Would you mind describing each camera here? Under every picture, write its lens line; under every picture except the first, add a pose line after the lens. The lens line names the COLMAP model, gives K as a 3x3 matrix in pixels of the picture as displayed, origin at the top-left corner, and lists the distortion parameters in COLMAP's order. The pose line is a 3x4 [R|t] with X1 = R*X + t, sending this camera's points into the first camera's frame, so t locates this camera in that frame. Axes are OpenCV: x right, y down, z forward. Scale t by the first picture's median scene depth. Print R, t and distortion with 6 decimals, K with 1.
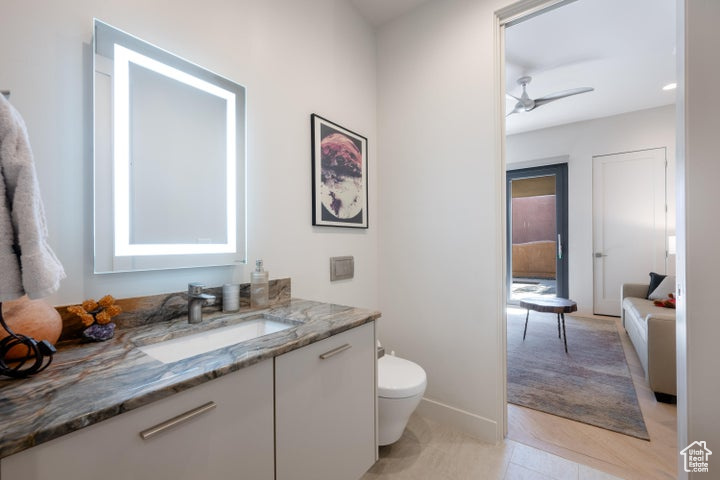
lens RADIAL K [[299.0, 0, 358.4], [0, 299.0, 241.5], [0, 0, 1]] dist [-0.006732, 0.000748]
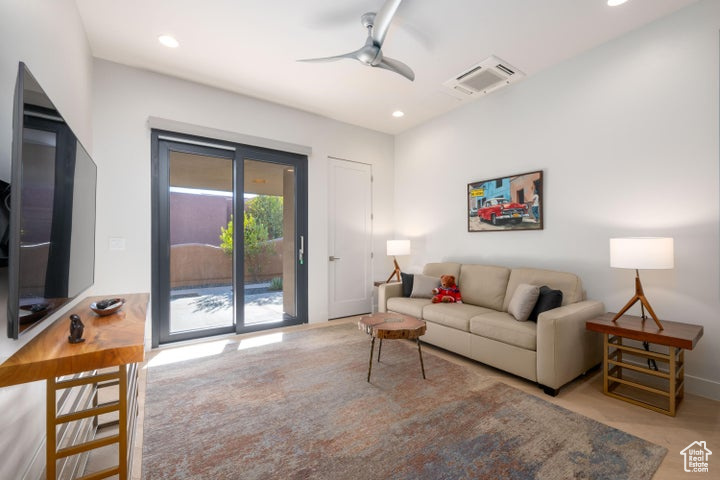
lens RADIAL K [[299.0, 0, 359.9], [0, 299.0, 246.1], [0, 0, 1]] dist [-0.006732, 0.000748]
pose [[0.322534, 0.002074, 0.946555, -0.125169], [-0.006594, 0.999978, 0.000056, 0.005385], [-0.946535, -0.006259, 0.322541, 0.786163]]
